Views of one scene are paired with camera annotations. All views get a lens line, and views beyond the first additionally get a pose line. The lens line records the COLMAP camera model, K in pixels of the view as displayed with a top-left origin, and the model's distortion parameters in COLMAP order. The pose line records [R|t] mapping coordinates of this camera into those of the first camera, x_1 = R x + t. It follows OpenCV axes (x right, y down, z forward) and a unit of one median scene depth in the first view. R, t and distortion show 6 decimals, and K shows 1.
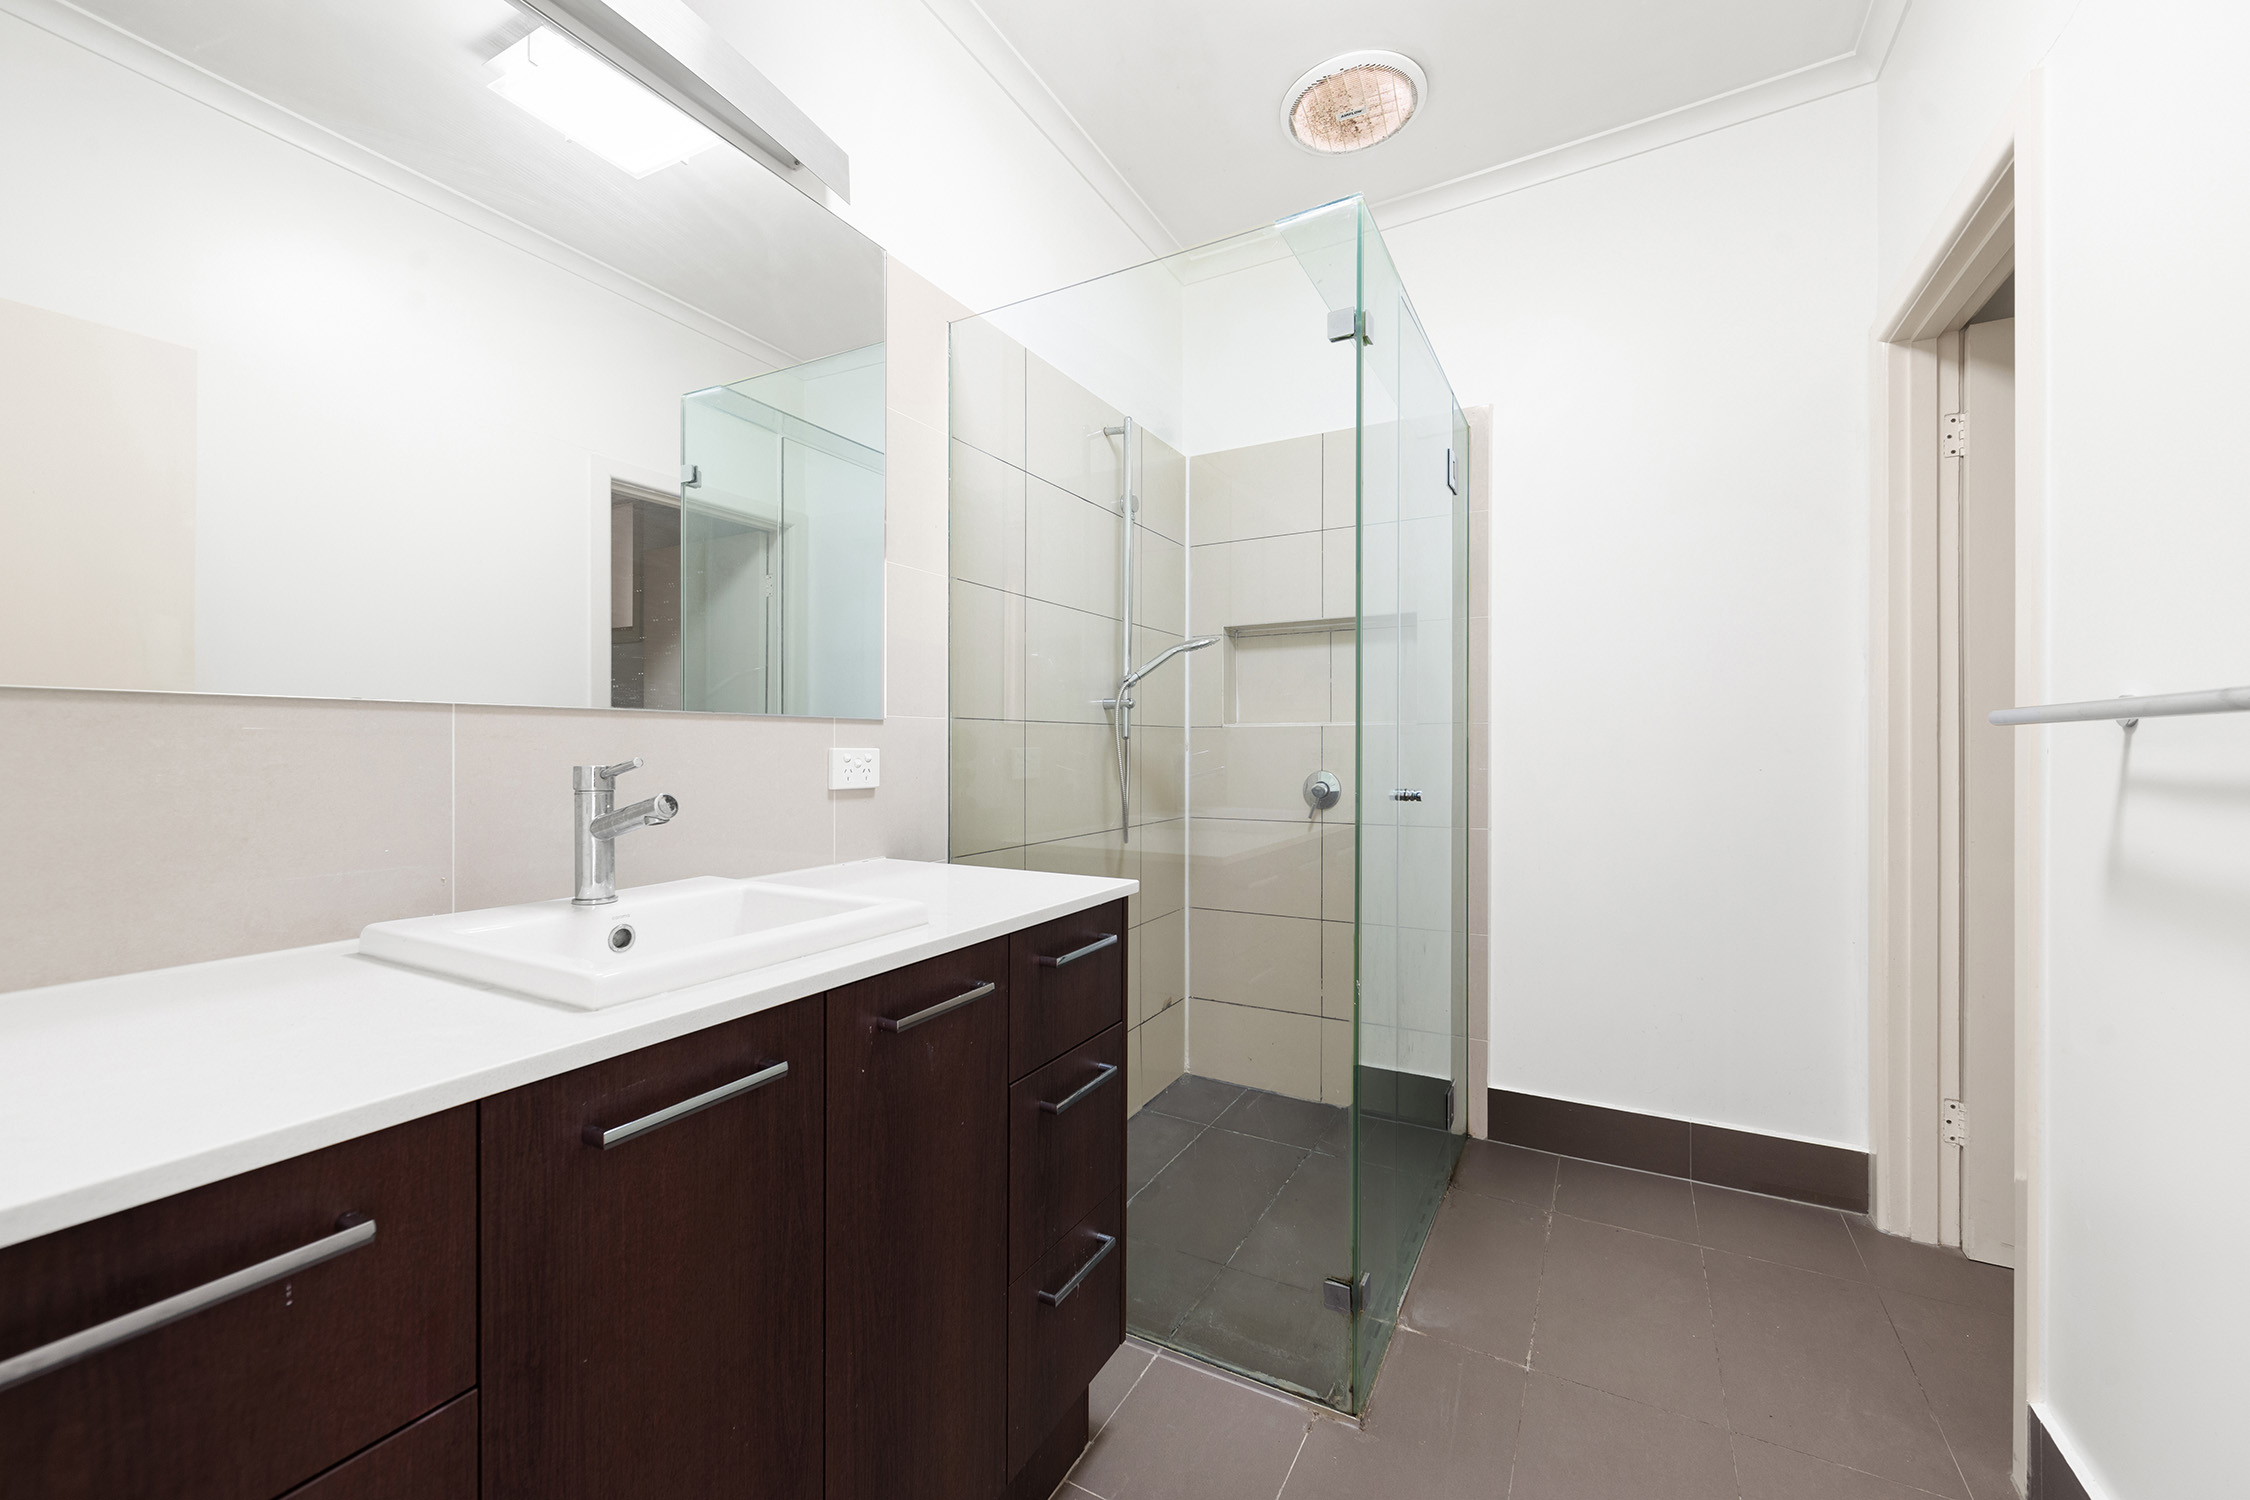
lens RADIAL K [[886.4, 0, 1121.5], [0, 886.4, 745.3], [0, 0, 1]] dist [0.000050, 0.000002]
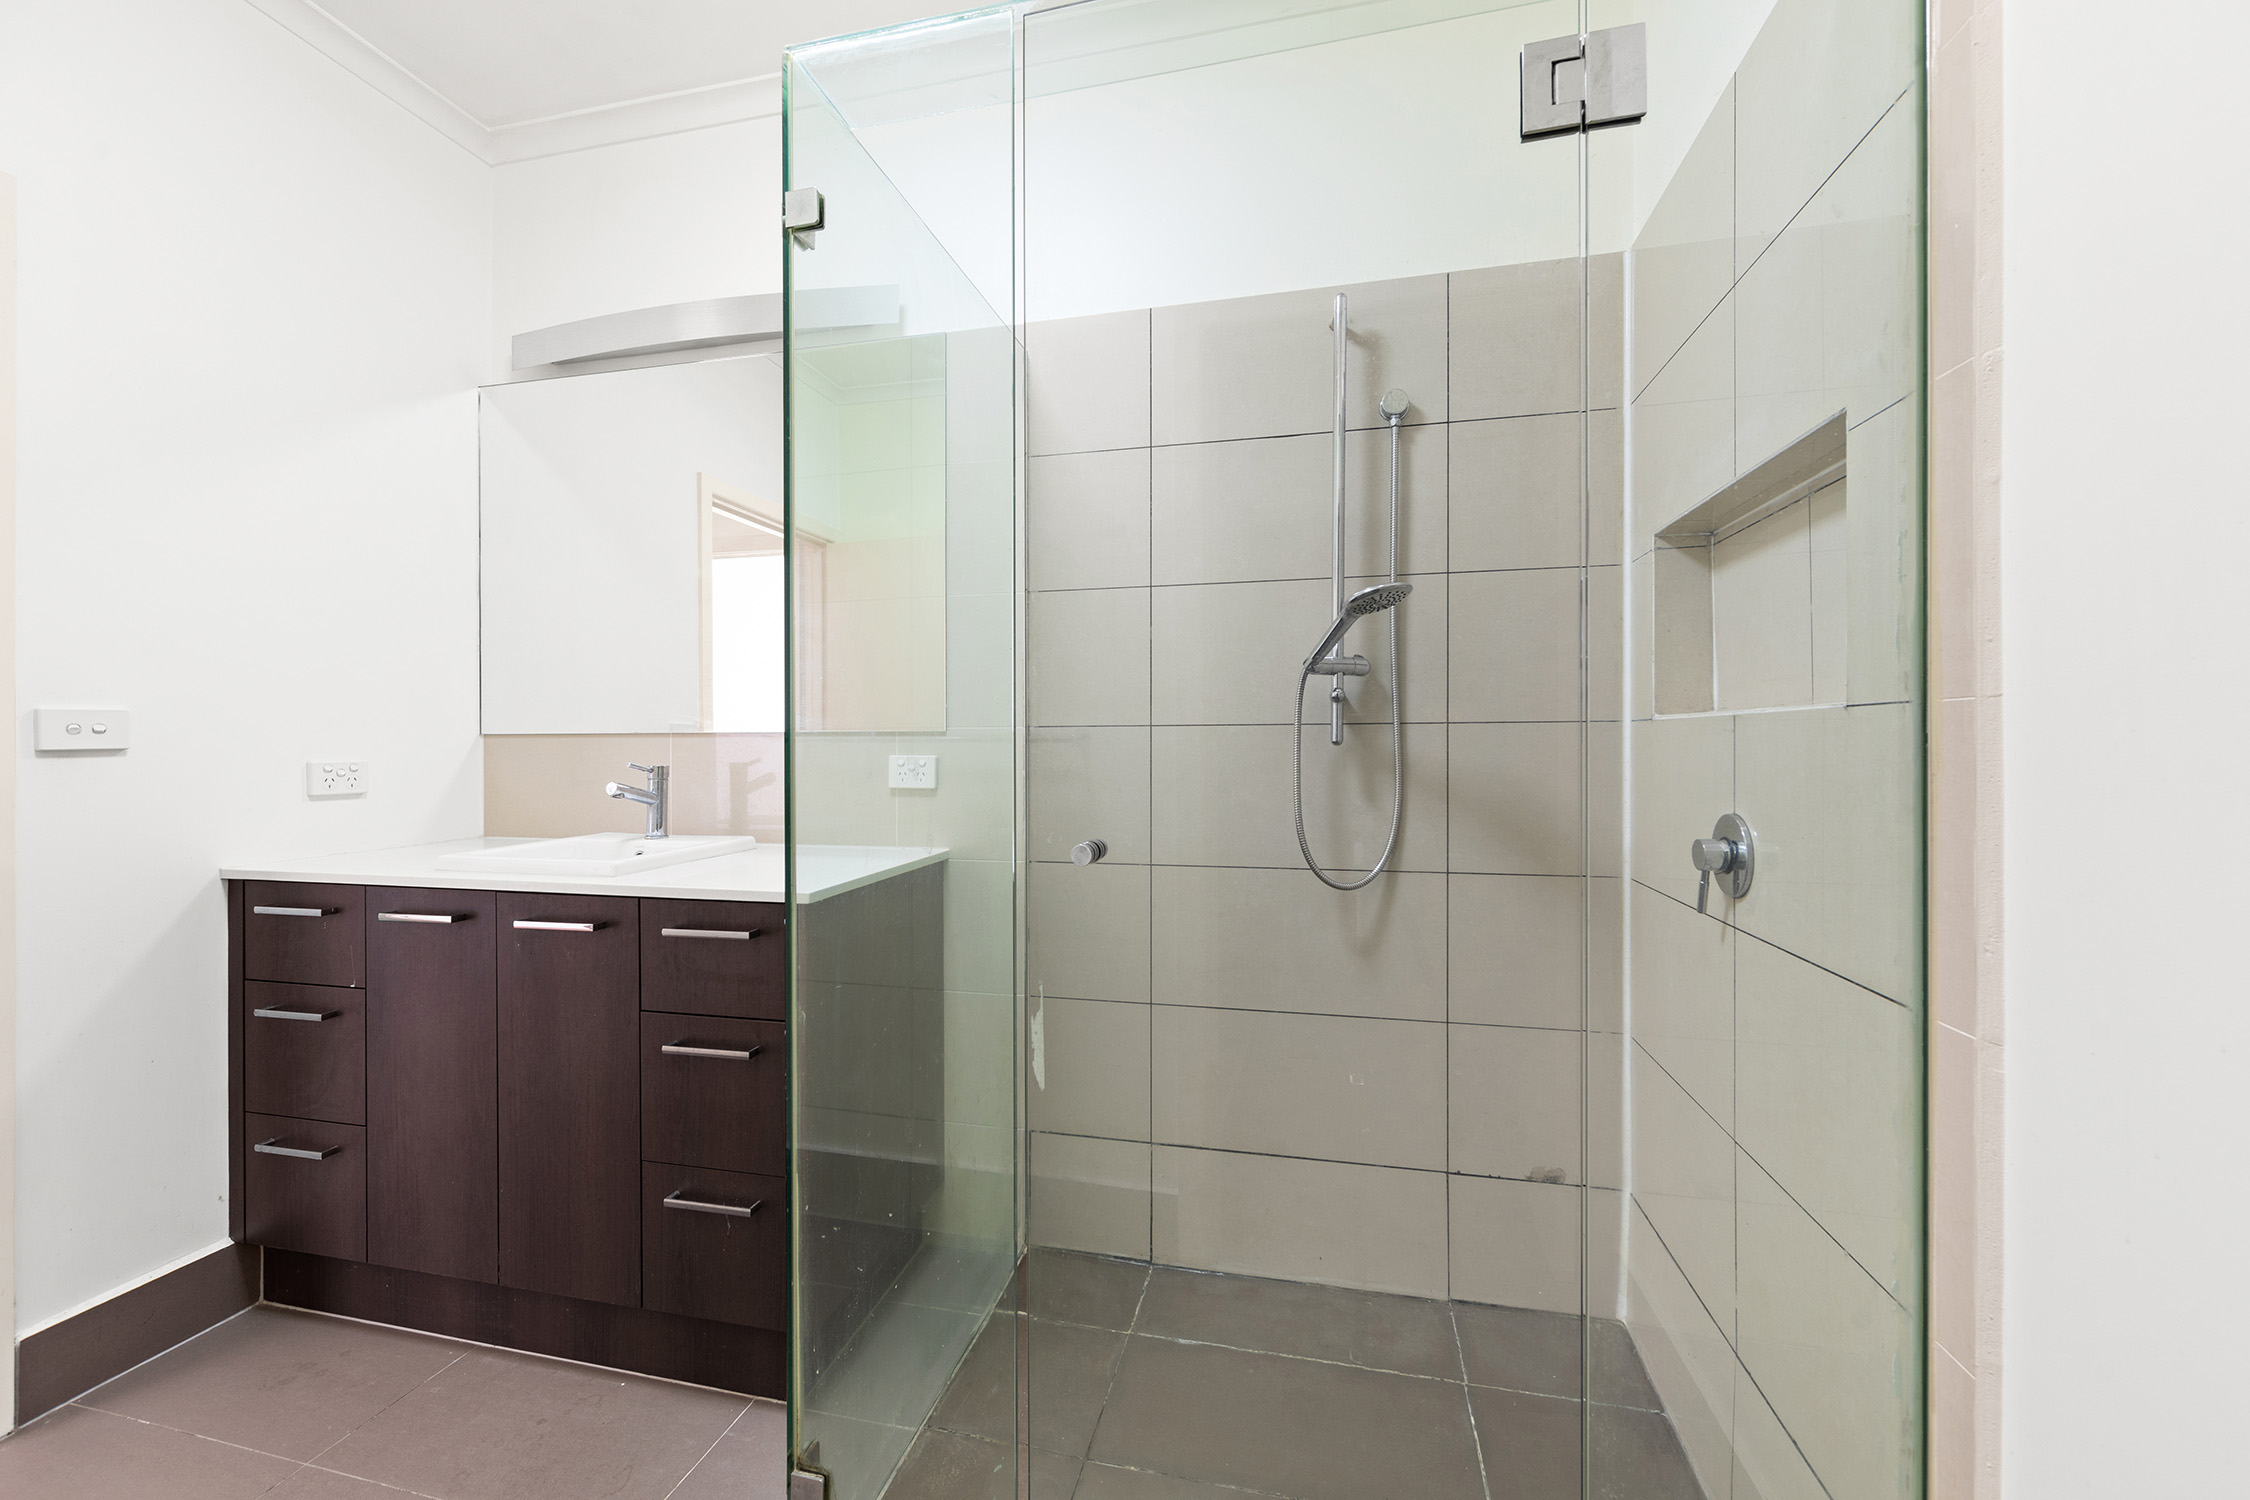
lens RADIAL K [[876.8, 0, 1114.7], [0, 876.8, 735.2], [0, 0, 1]] dist [-0.000771, -0.000029]
pose [[0.267057, -0.009282, -0.963636, 0.932510], [0.004742, 0.999954, -0.008318, -0.013829], [0.963669, -0.002348, 0.267089, 0.925399]]
